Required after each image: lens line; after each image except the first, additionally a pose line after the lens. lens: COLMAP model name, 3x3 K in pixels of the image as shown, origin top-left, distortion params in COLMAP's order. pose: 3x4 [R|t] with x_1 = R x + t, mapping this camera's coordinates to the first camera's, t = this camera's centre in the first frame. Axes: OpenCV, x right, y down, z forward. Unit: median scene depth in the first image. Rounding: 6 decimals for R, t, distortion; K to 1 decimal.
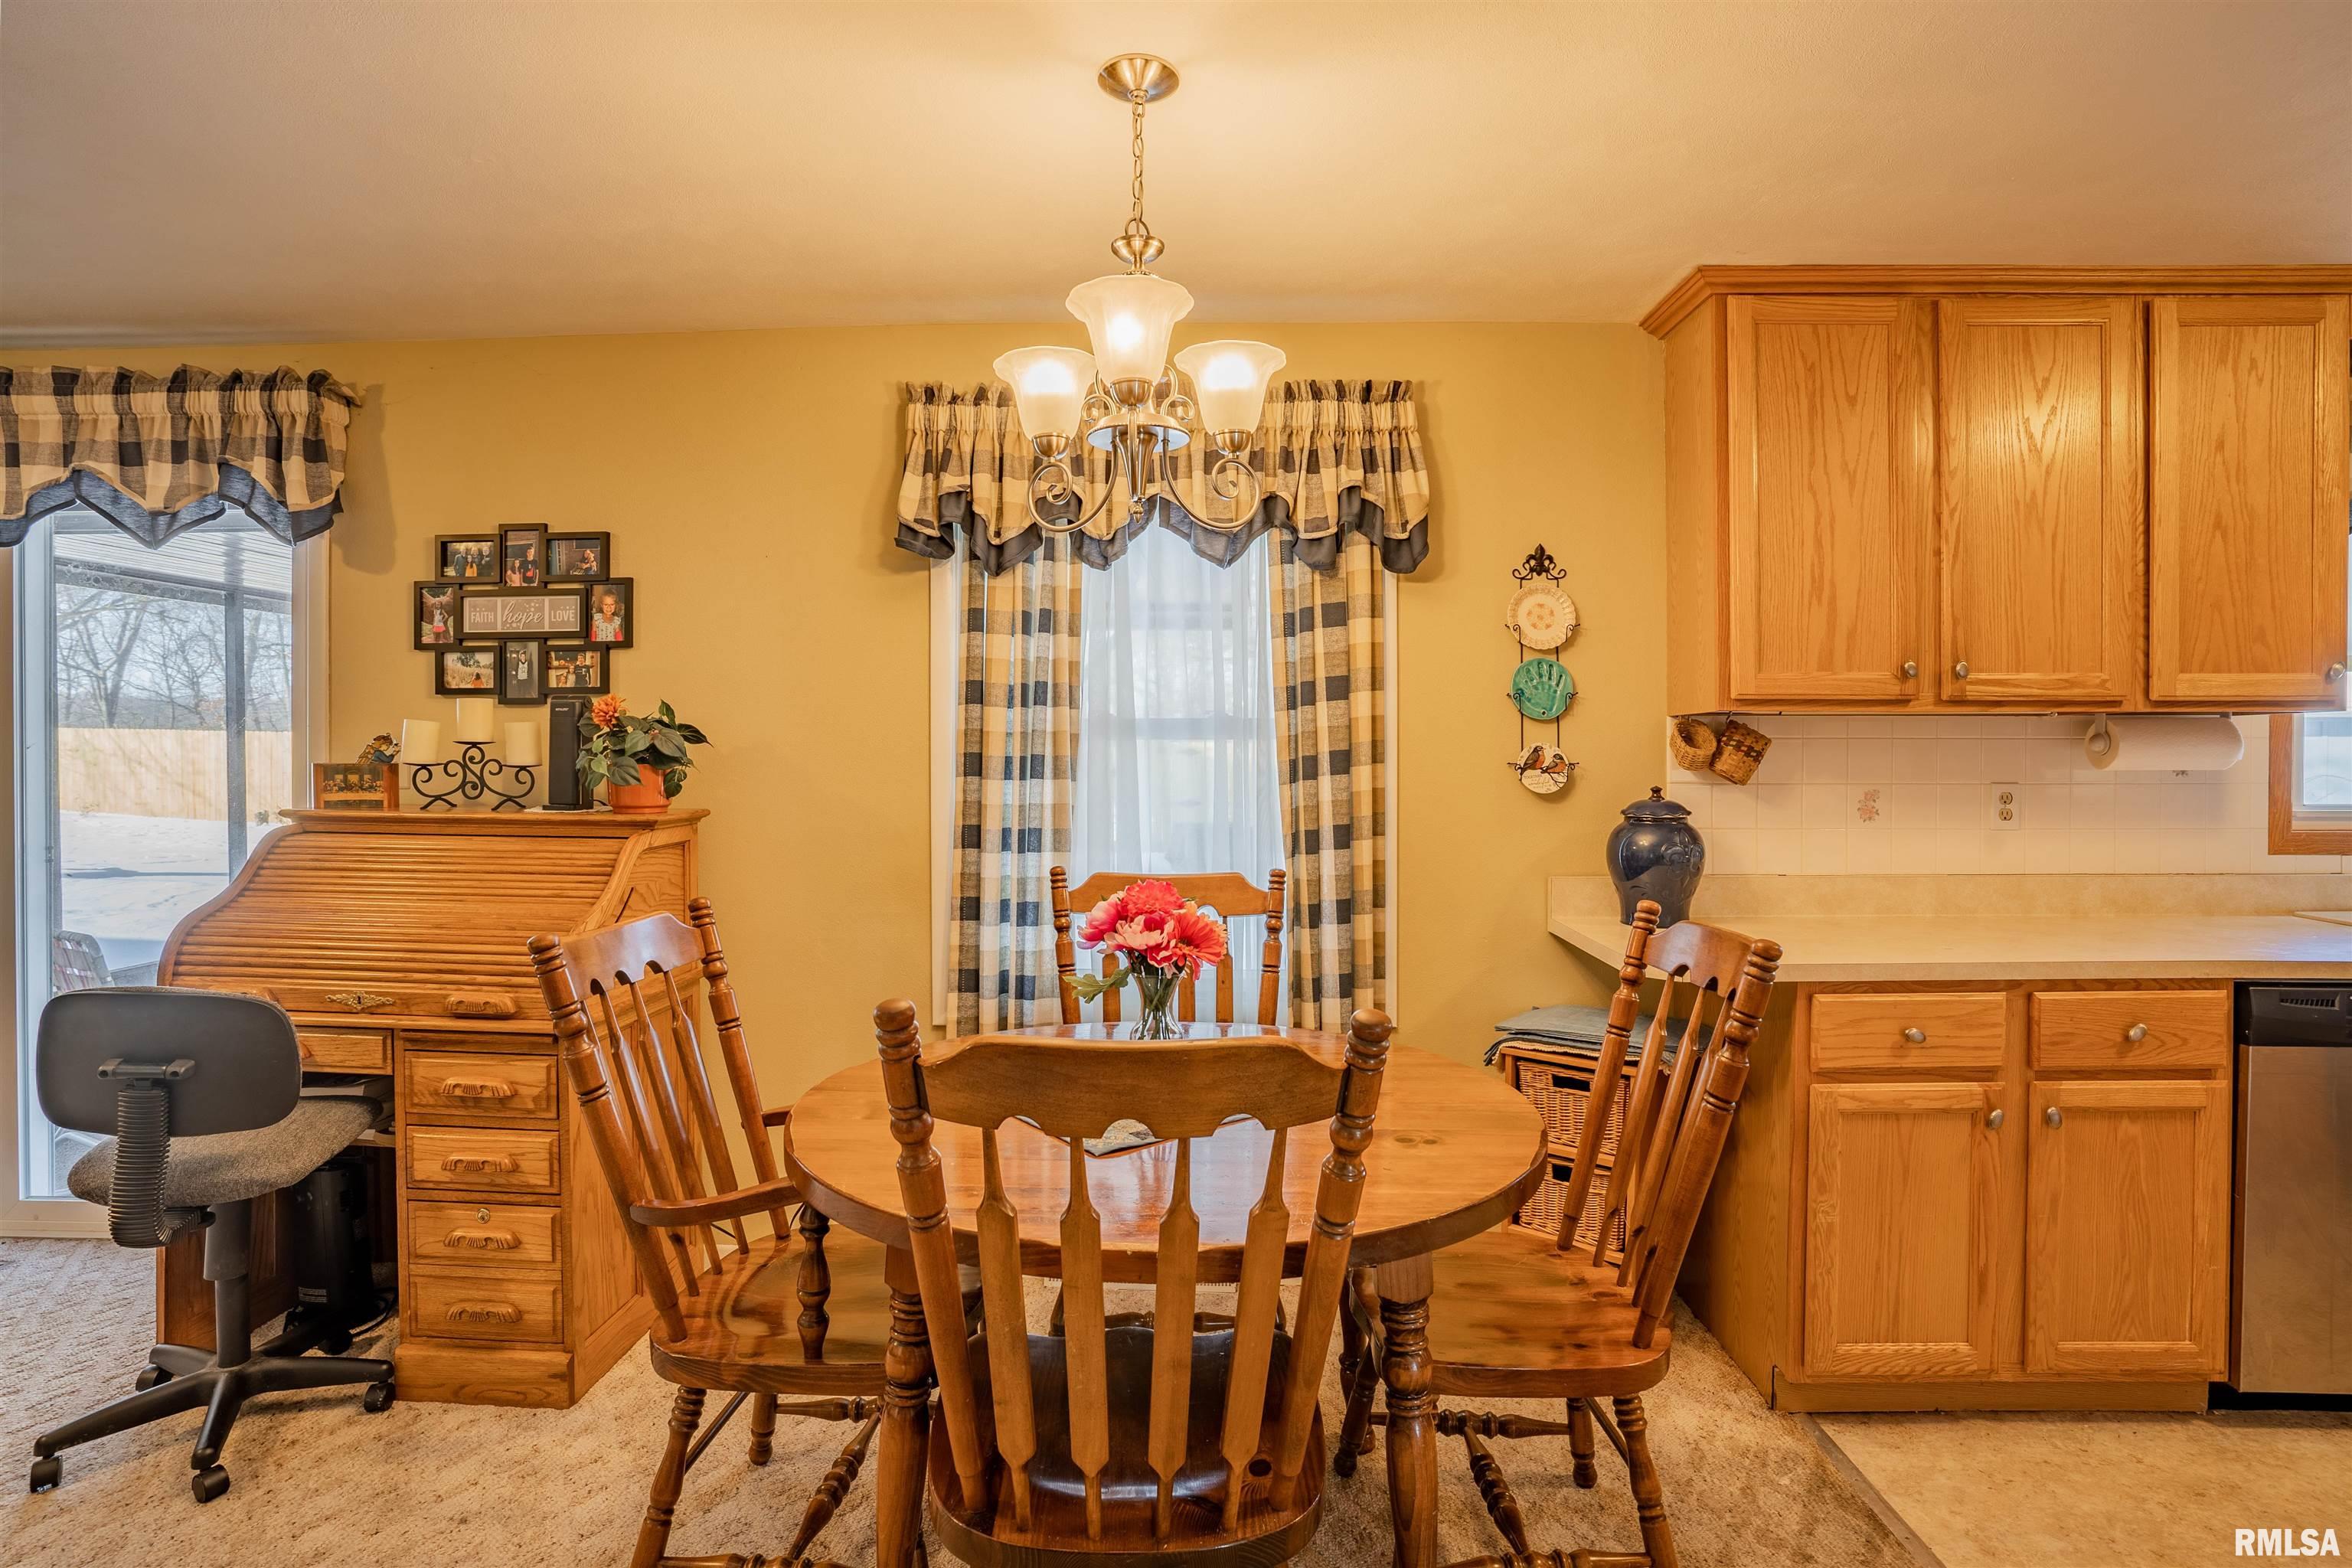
lens RADIAL K [[1166.6, 0, 1176.1], [0, 1166.6, 773.2], [0, 0, 1]] dist [-0.076084, 0.032874]
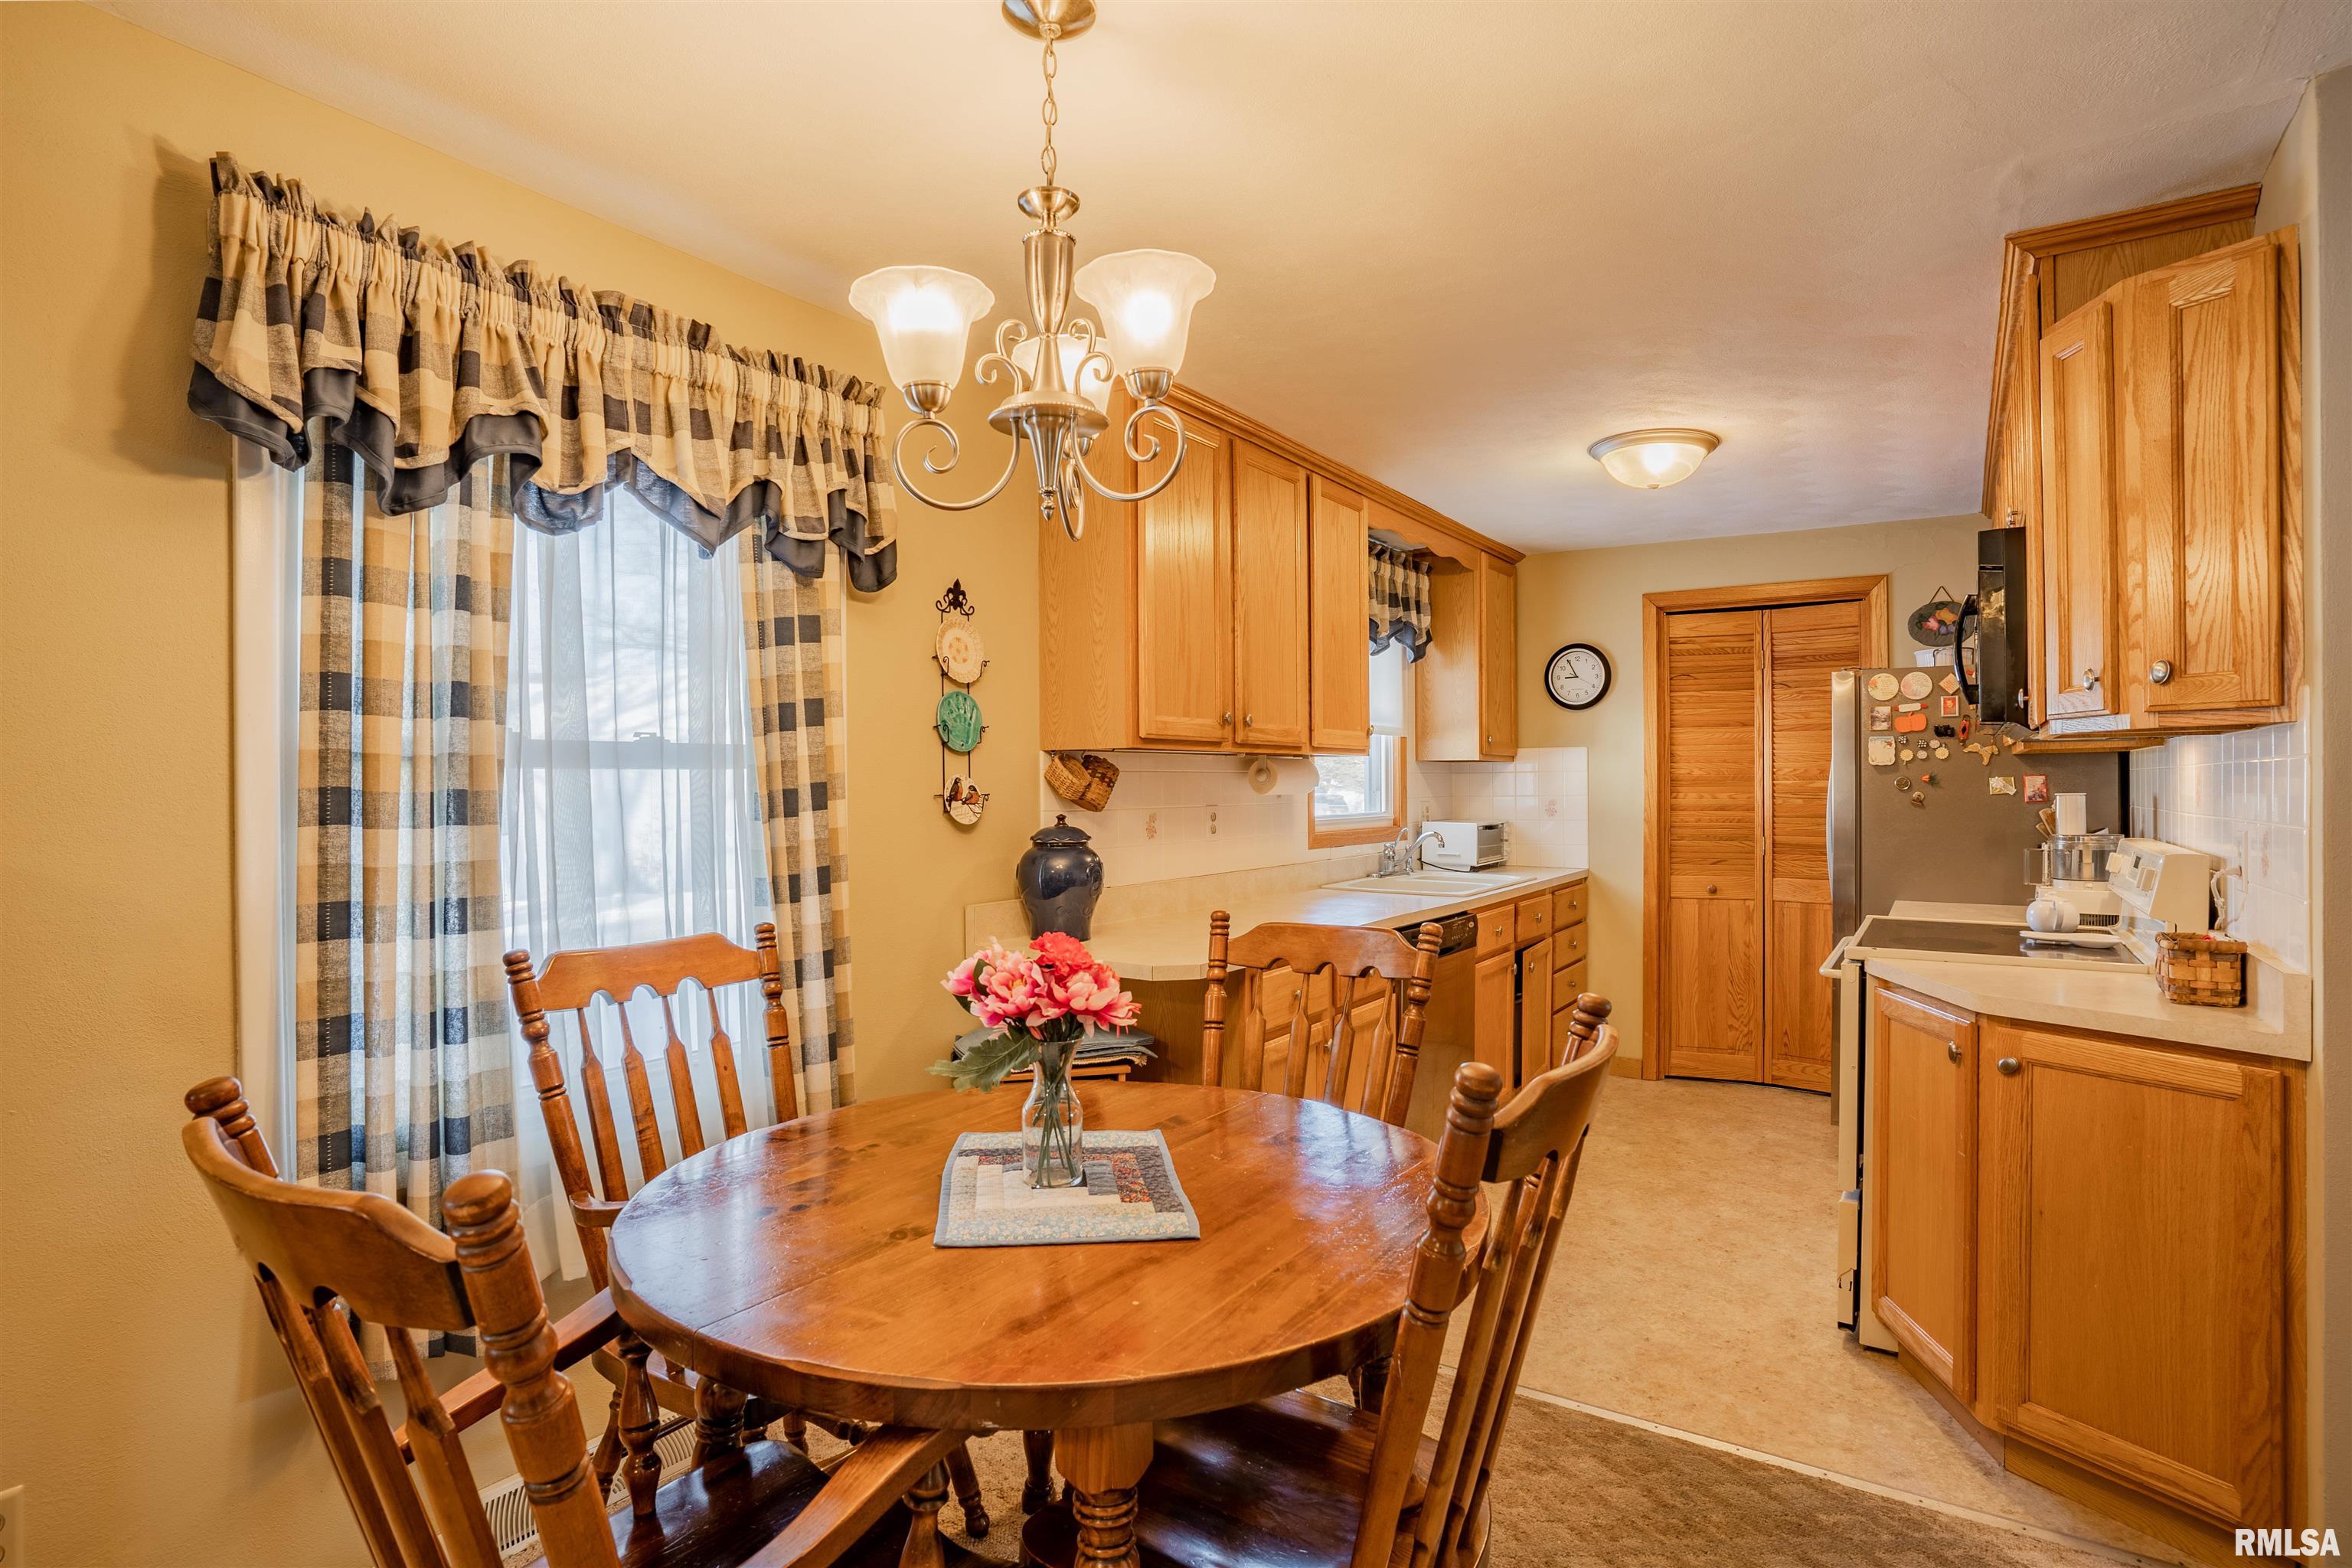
lens RADIAL K [[1204.4, 0, 1181.8], [0, 1204.4, 787.9], [0, 0, 1]] dist [-0.081309, 0.040028]
pose [[0.522058, -0.005794, 0.852890, -0.498925], [0.016552, 0.999857, -0.003339, -0.008023], [-0.852750, 0.015860, 0.522079, 0.295969]]
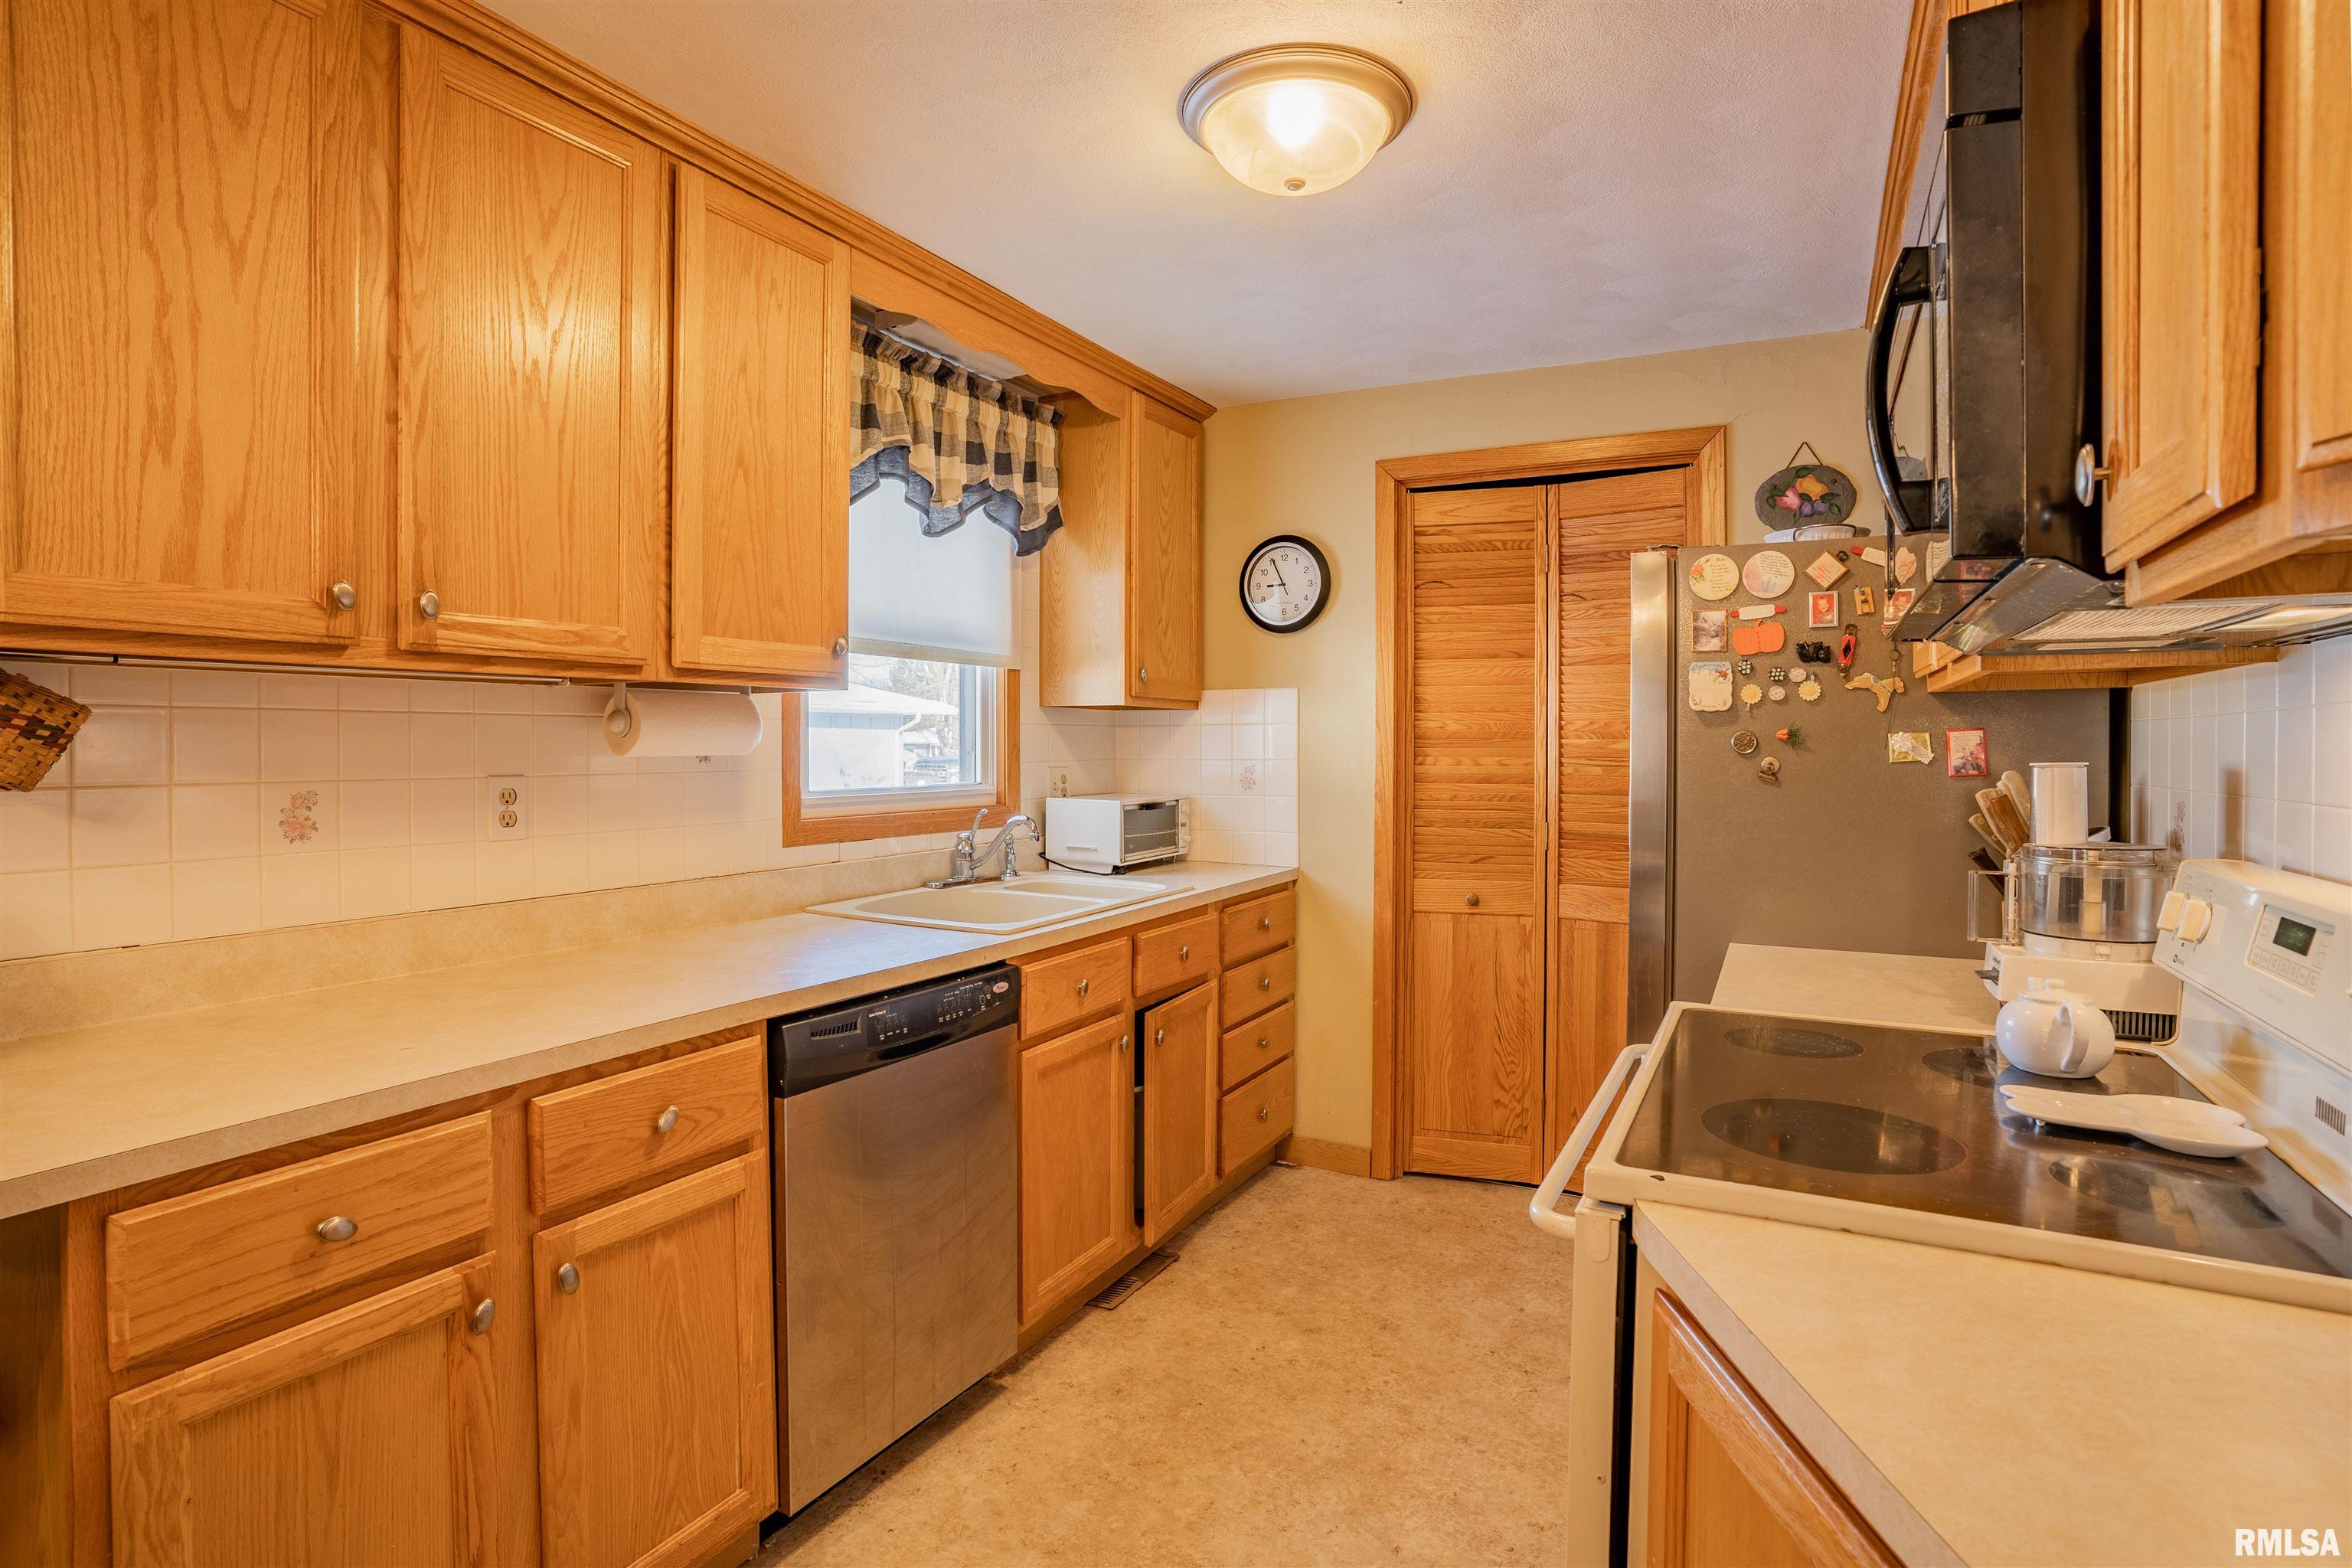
lens RADIAL K [[1192.4, 0, 1169.9], [0, 1192.4, 758.3], [0, 0, 1]] dist [-0.081289, 0.038970]
pose [[0.442469, -0.010186, 0.896726, 0.255305], [0.011156, 0.999921, 0.005854, -0.001977], [-0.896715, 0.007413, 0.442547, 0.291585]]
